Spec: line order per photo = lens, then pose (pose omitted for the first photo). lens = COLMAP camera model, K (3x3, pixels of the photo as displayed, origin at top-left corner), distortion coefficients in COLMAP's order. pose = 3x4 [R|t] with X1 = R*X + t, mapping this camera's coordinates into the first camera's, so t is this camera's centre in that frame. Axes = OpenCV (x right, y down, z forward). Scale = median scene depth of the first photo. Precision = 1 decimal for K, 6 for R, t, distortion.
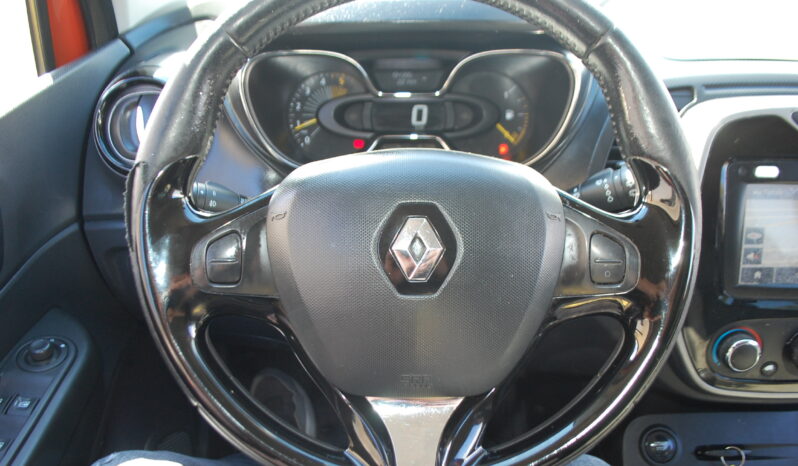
lens RADIAL K [[625.2, 0, 401.7], [0, 625.2, 265.6], [0, 0, 1]] dist [-0.072217, -0.004193]
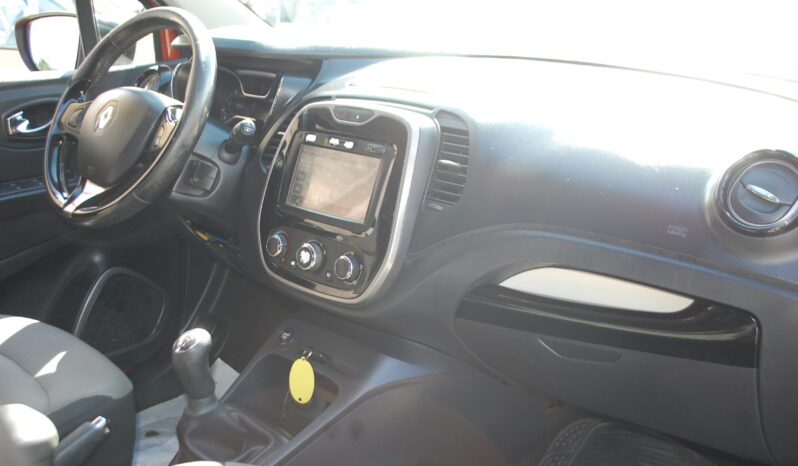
lens RADIAL K [[807.2, 0, 399.0], [0, 807.2, 233.0], [0, 0, 1]] dist [0.009783, -0.004594]
pose [[0.738530, 0.194611, -0.645522, 2.094239], [-0.365034, 0.920385, -0.140152, 0.285235], [0.566854, 0.339144, 0.750772, -0.405808]]
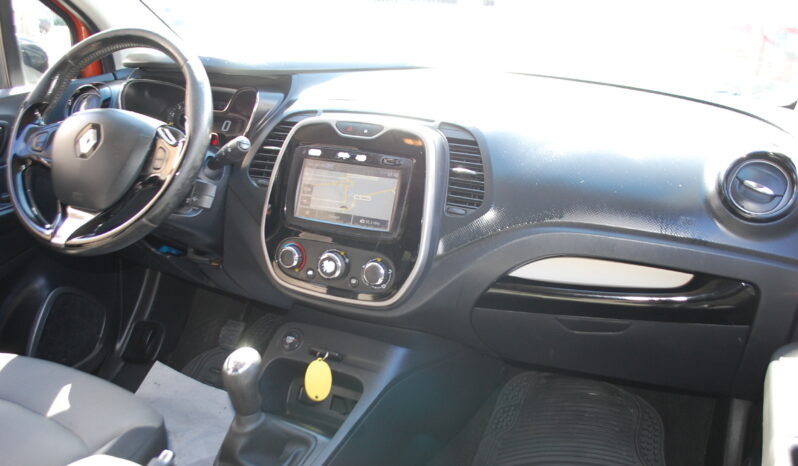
lens RADIAL K [[689.2, 0, 399.0], [0, 689.2, 233.0], [0, 0, 1]] dist [-0.021642, 0.003415]
pose [[0.910081, 0.148158, -0.387042, 1.506879], [-0.237889, 0.951488, -0.195141, 0.368118], [0.339354, 0.269667, 0.901176, -0.600266]]
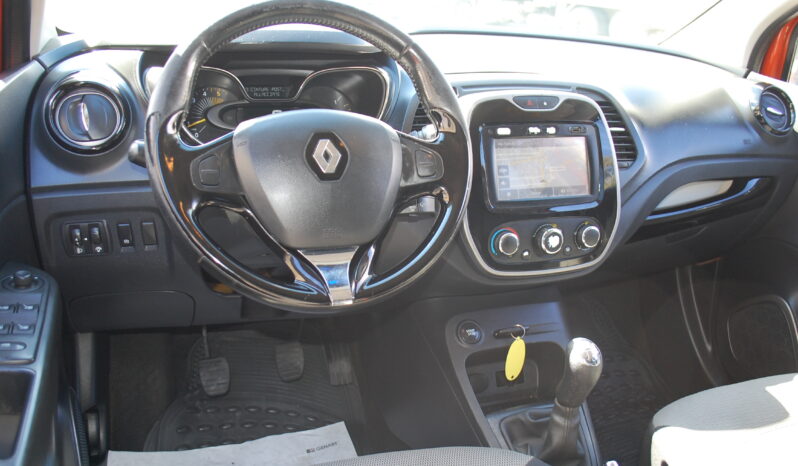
lens RADIAL K [[689.2, 0, 399.0], [0, 689.2, 233.0], [0, 0, 1]] dist [-0.021642, 0.003415]
pose [[0.936120, -0.072707, 0.344082, -0.320927], [0.133854, 0.978419, -0.157418, 0.353607], [-0.325210, 0.193419, 0.925650, -0.569272]]
